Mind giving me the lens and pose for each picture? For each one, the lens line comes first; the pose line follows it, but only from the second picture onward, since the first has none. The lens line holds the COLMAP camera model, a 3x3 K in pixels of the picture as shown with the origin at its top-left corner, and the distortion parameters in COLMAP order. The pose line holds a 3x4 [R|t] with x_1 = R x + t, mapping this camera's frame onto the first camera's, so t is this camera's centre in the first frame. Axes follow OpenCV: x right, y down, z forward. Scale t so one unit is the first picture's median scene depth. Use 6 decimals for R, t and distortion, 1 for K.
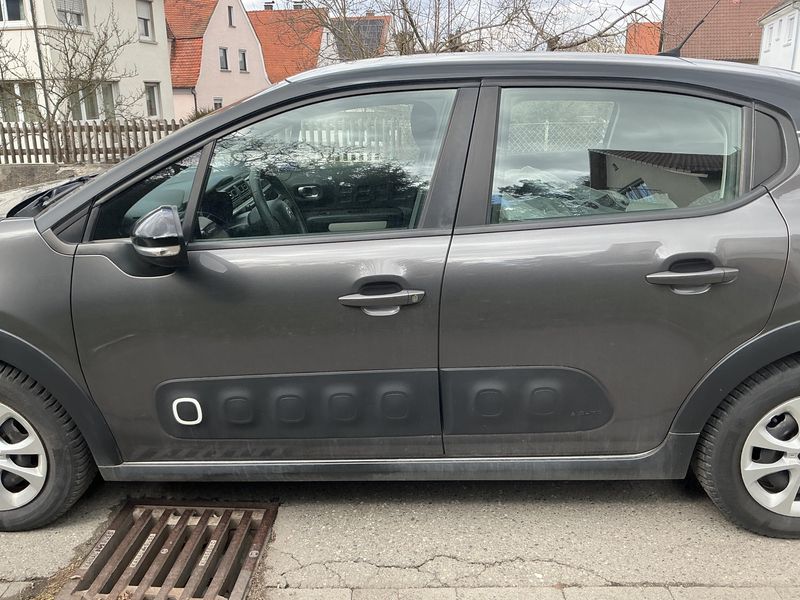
lens RADIAL K [[672.0, 0, 399.0], [0, 672.0, 298.5], [0, 0, 1]] dist [-0.002487, -0.012878]
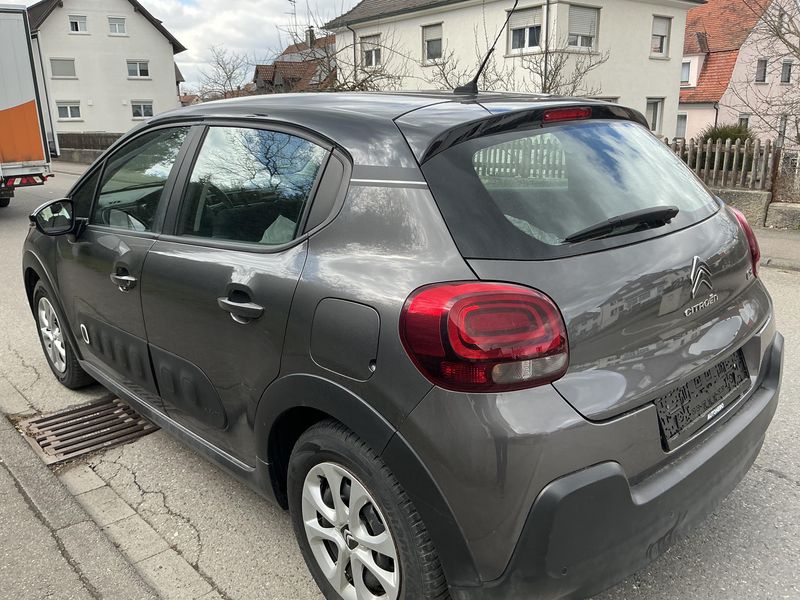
lens RADIAL K [[672.0, 0, 395.2], [0, 672.0, 298.1], [0, 0, 1]] dist [-0.002487, -0.012878]
pose [[0.706719, 0.187709, -0.682139, 0.117606], [-0.200697, 0.977745, 0.061125, -0.014182], [0.678431, 0.093705, 0.728664, 0.034686]]
